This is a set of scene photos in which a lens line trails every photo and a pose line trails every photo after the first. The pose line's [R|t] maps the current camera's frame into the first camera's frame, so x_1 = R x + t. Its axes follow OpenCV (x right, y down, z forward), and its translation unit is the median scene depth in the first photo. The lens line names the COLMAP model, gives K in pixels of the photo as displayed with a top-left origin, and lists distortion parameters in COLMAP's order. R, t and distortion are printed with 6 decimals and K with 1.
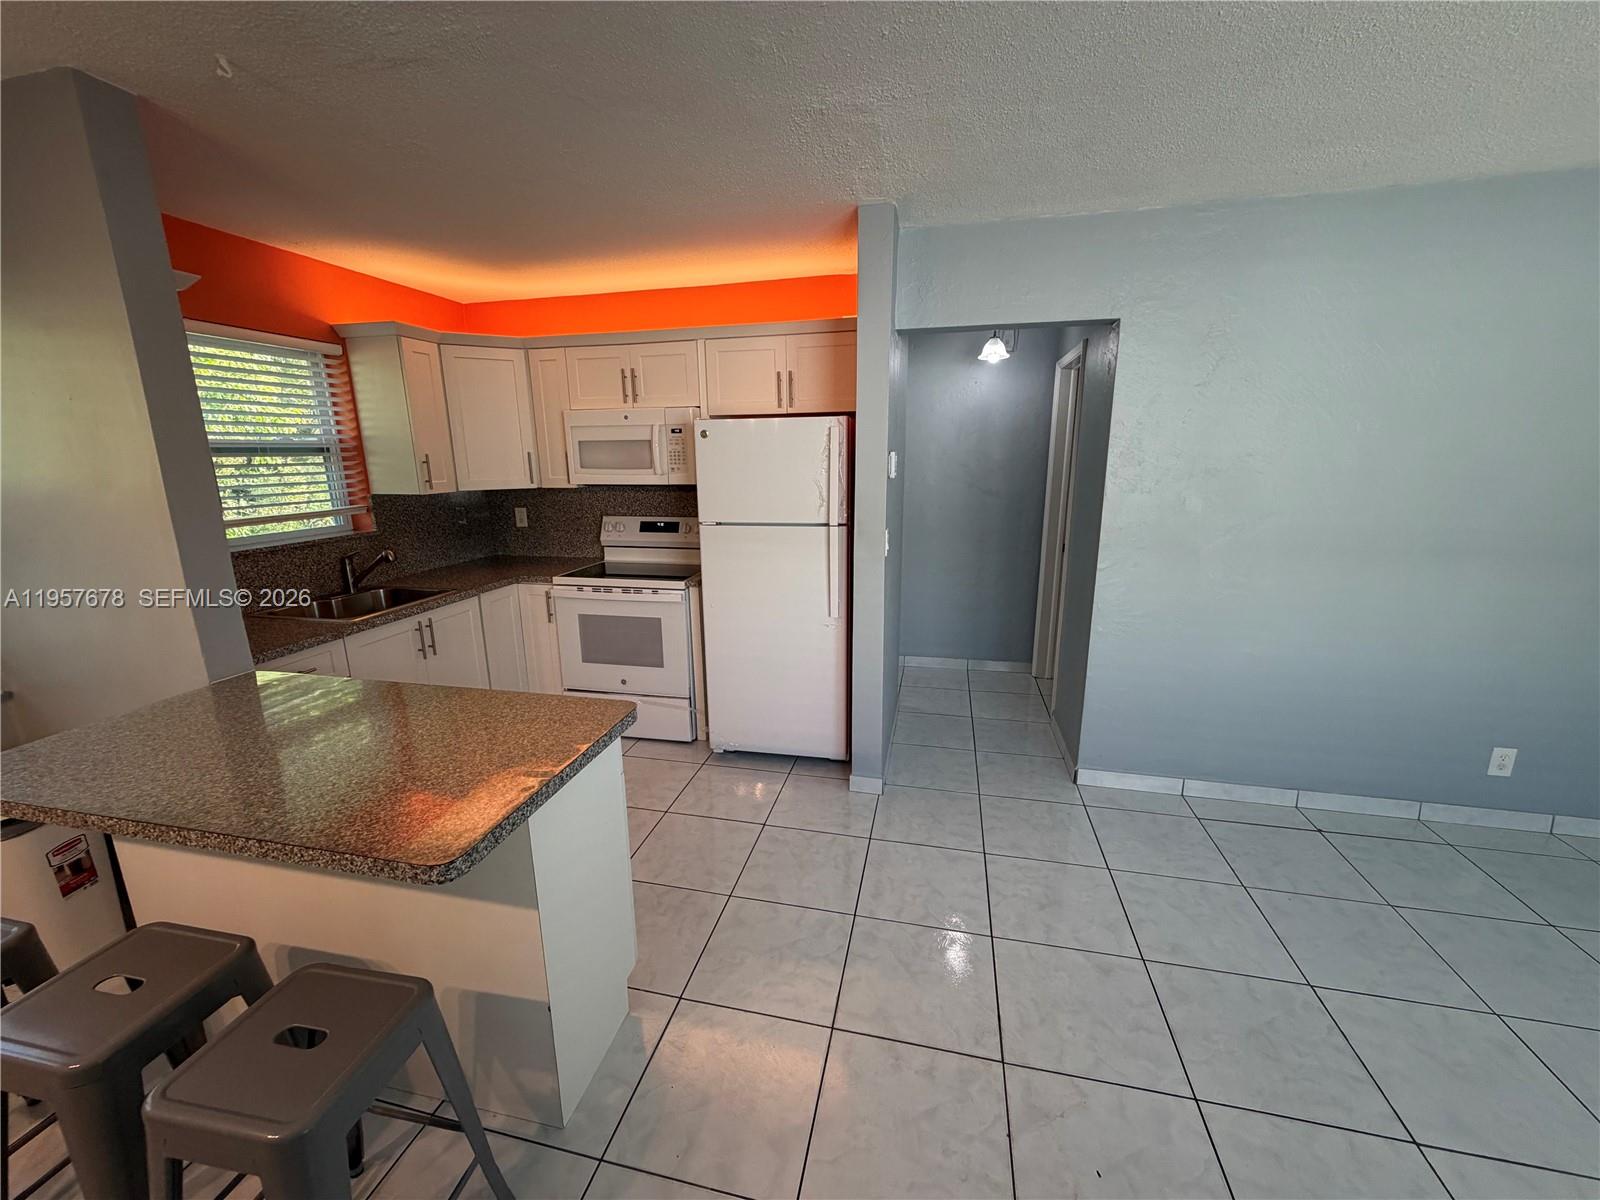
lens RADIAL K [[638.9, 0, 794.8], [0, 638.9, 601.6], [0, 0, 1]] dist [-0.000784, 0.000210]
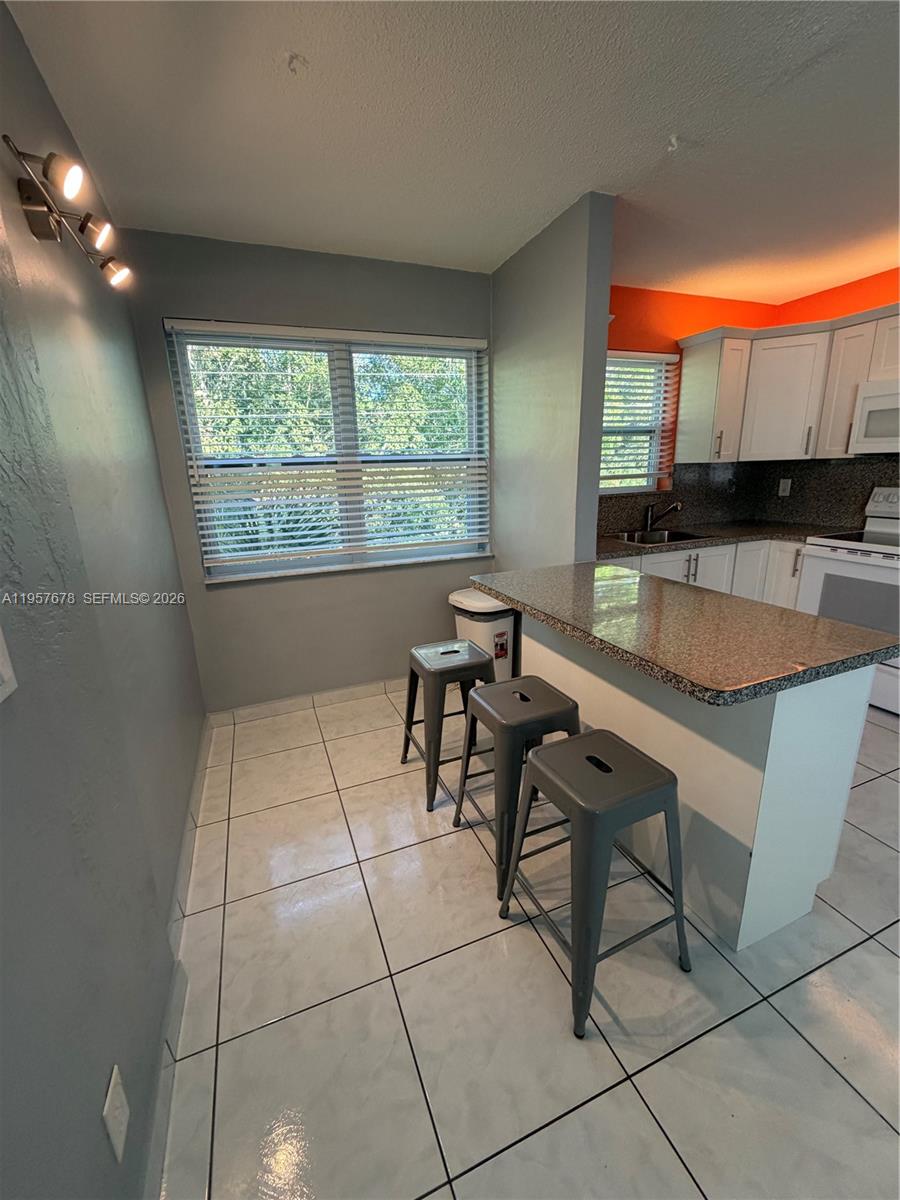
lens RADIAL K [[492.8, 0, 450.0], [0, 492.8, 600.0], [0, 0, 1]] dist [0.000093, 0.000335]
pose [[0.574712, 0.207200, -0.791690, -0.031294], [-0.163122, 0.977008, 0.137285, 0.056948], [0.801933, 0.050243, 0.595297, -0.018648]]
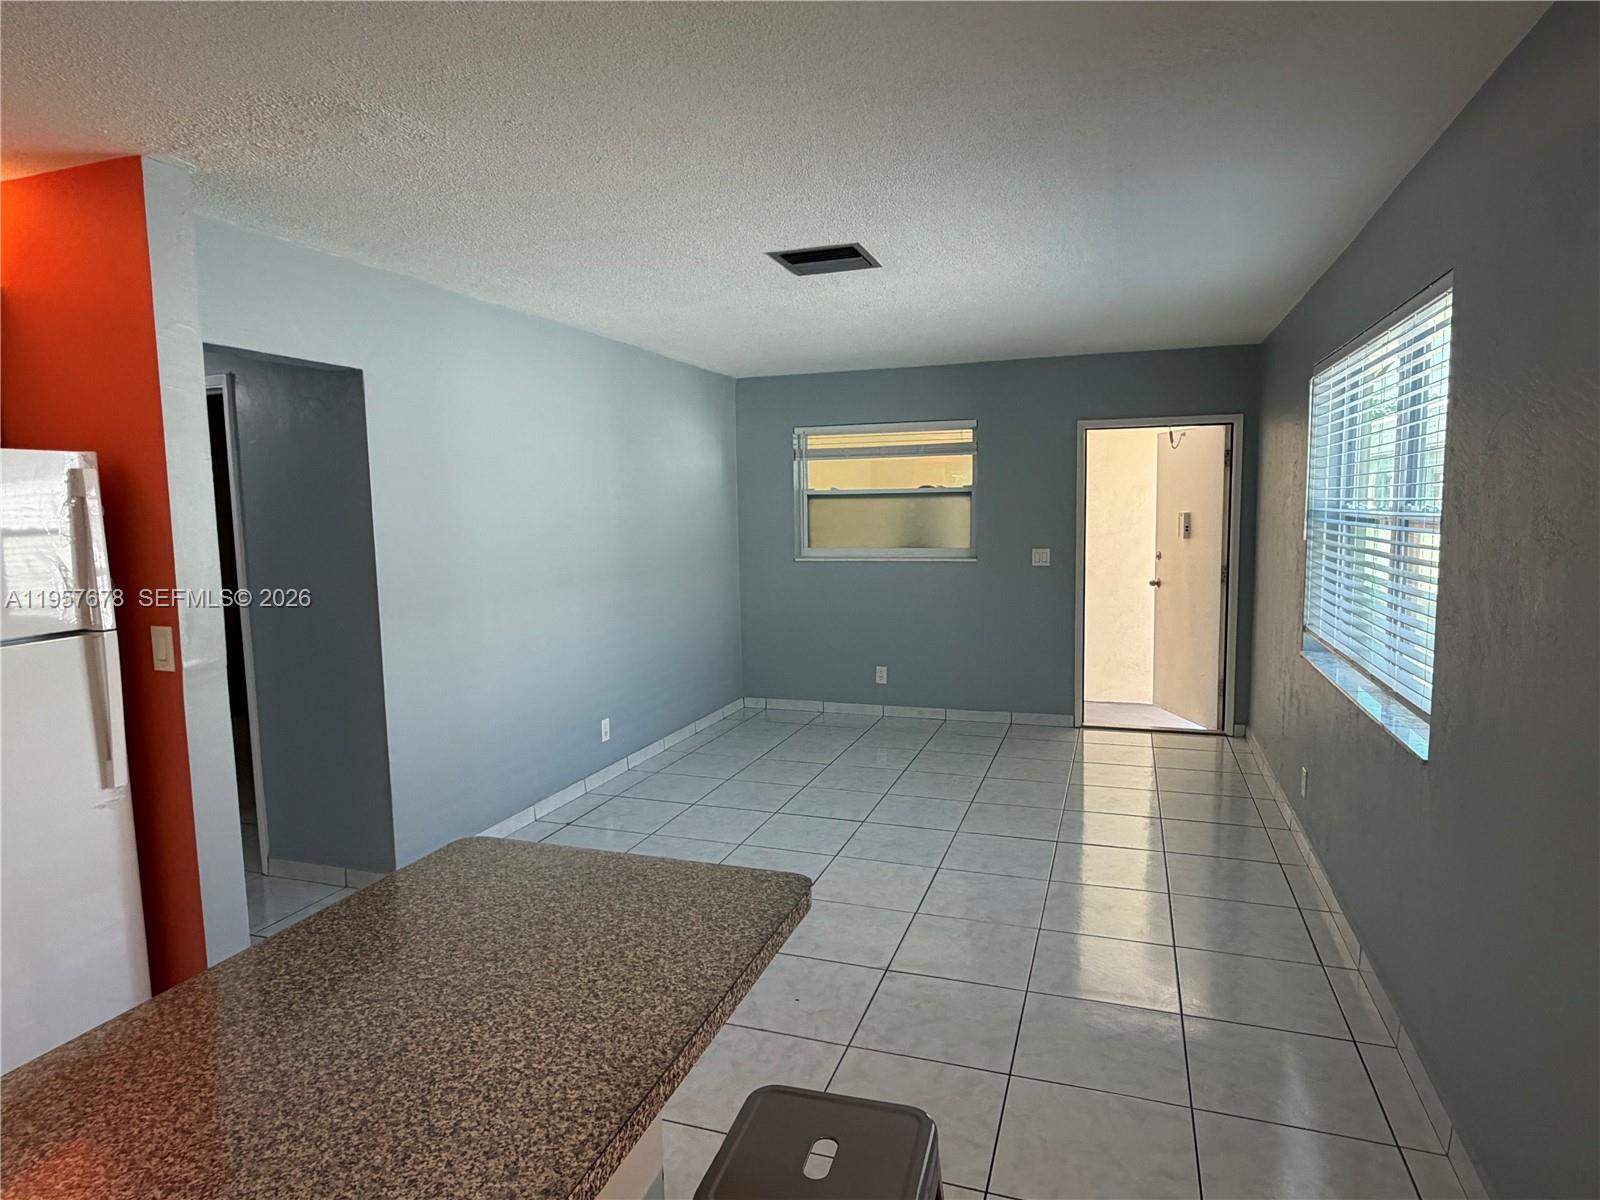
lens RADIAL K [[934.0, 0, 793.2], [0, 934.0, 605.9], [0, 0, 1]] dist [0.003827, 0.001037]
pose [[0.109976, -0.101696, 0.988718, -0.635072], [0.243442, 0.967209, 0.072406, -0.041533], [-0.963660, 0.232732, 0.131127, 0.232607]]
